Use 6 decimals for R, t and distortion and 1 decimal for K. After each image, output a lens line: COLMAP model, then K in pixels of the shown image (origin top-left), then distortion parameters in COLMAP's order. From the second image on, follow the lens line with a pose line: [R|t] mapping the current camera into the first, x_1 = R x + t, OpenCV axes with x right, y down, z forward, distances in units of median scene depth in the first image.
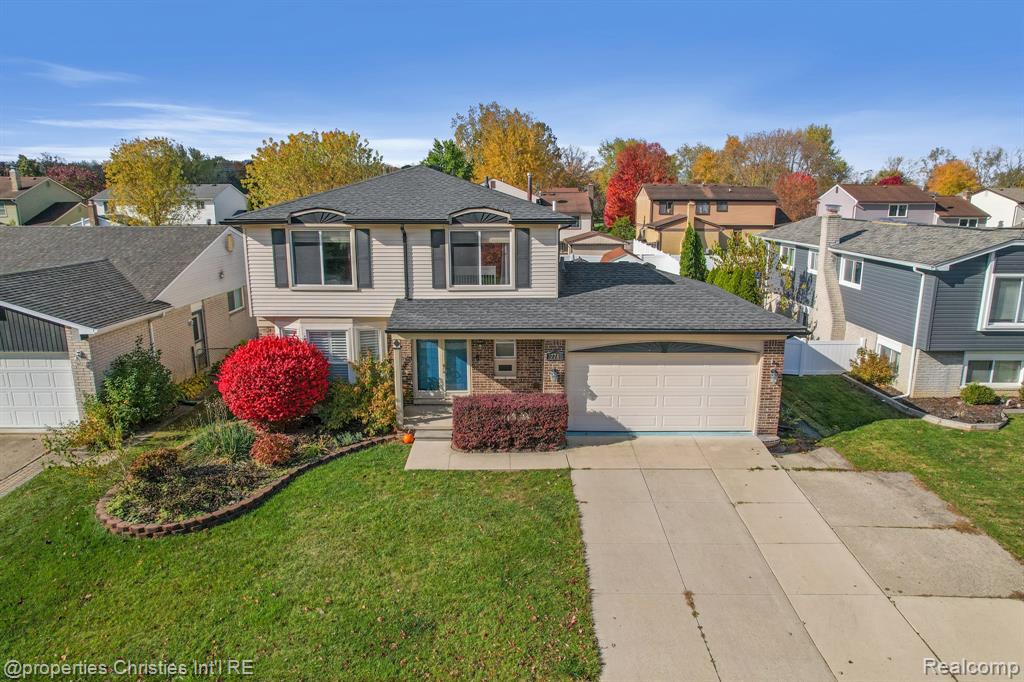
lens RADIAL K [[662.5, 0, 508.7], [0, 662.5, 325.4], [0, 0, 1]] dist [-0.038321, 0.000745]
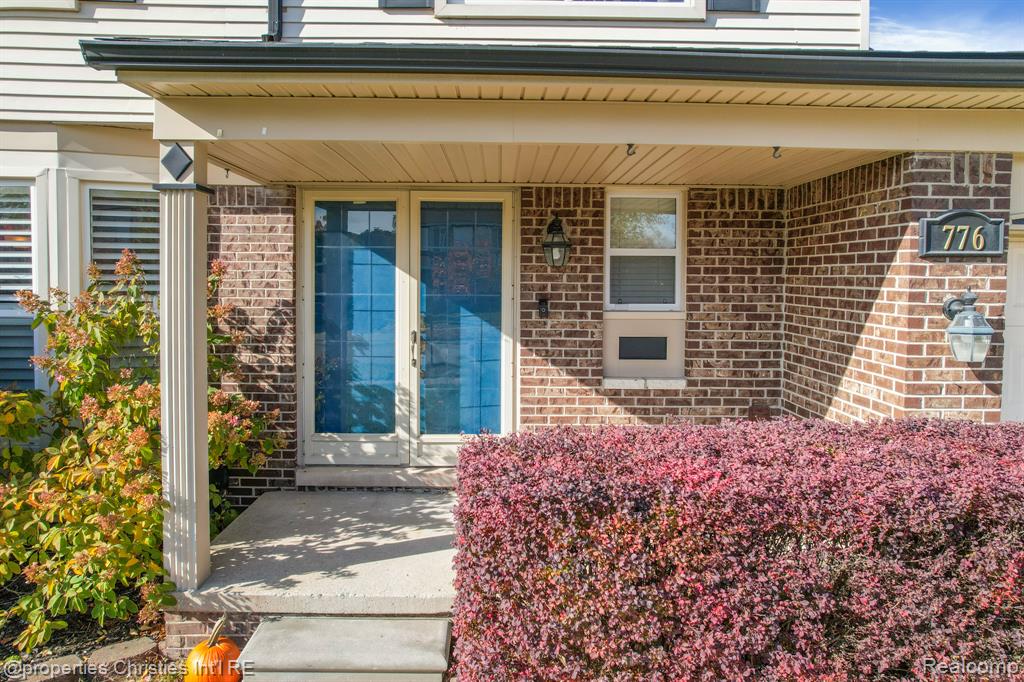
lens RADIAL K [[669.7, 0, 508.8], [0, 669.7, 298.8], [0, 0, 1]] dist [-0.025795, 0.000732]
pose [[0.999333, 0.011856, 0.034540, -0.073541], [-0.005736, 0.985048, -0.172184, 0.096707], [-0.036065, 0.171871, 0.984459, 0.769984]]
